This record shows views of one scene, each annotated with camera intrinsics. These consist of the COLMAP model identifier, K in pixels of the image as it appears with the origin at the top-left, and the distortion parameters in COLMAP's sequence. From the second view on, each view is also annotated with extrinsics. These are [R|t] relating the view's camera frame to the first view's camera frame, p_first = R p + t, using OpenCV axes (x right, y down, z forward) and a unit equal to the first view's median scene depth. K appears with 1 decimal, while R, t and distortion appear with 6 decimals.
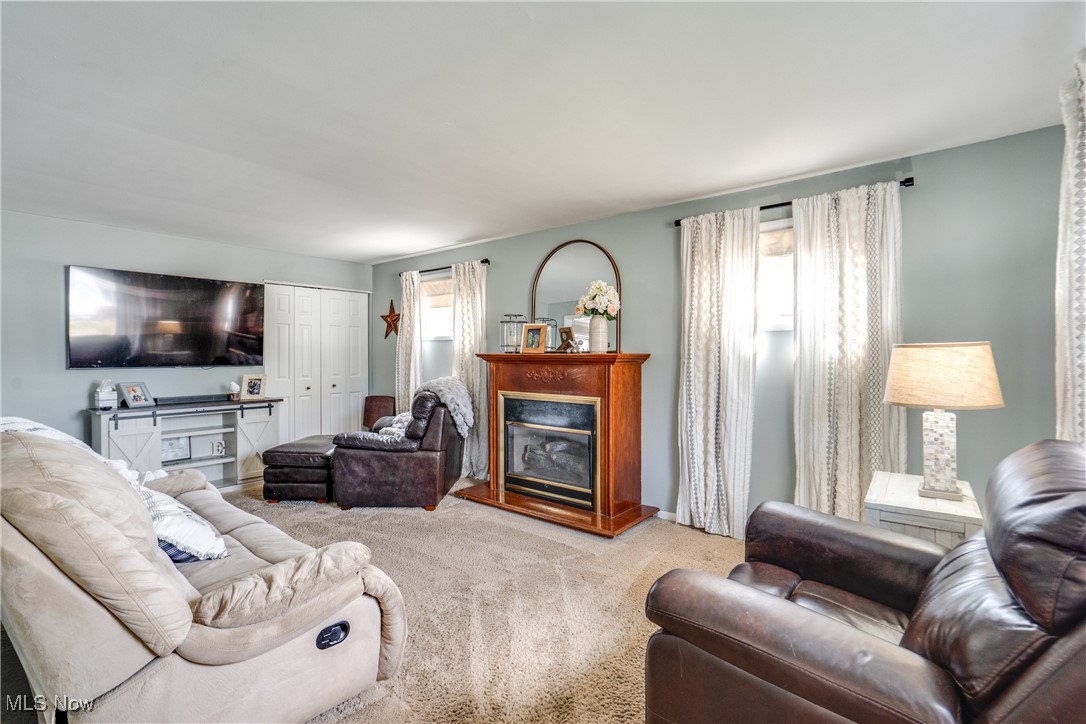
lens RADIAL K [[497.6, 0, 547.0], [0, 497.6, 356.6], [0, 0, 1]] dist [-0.004411, 0.000795]
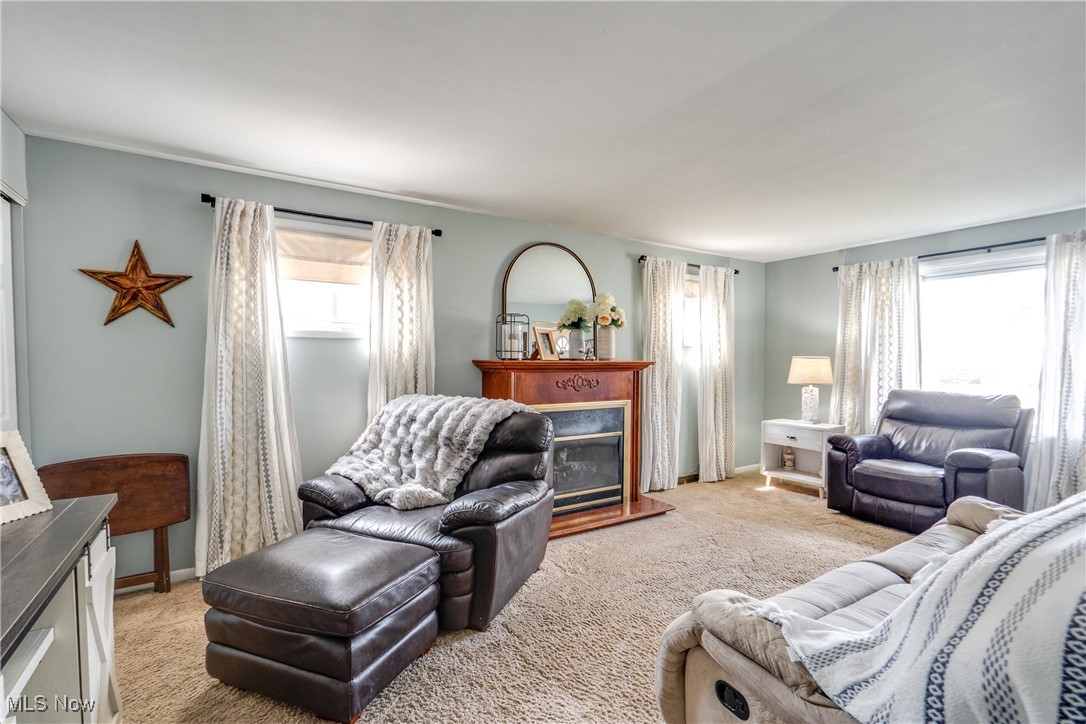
lens RADIAL K [[497.6, 0, 547.4], [0, 497.6, 373.5], [0, 0, 1]] dist [-0.004411, 0.000795]
pose [[0.320148, -0.026844, 0.946987, -0.952261], [0.002304, 0.999618, 0.027557, -0.008056], [-0.947365, -0.006641, 0.320087, 0.767086]]
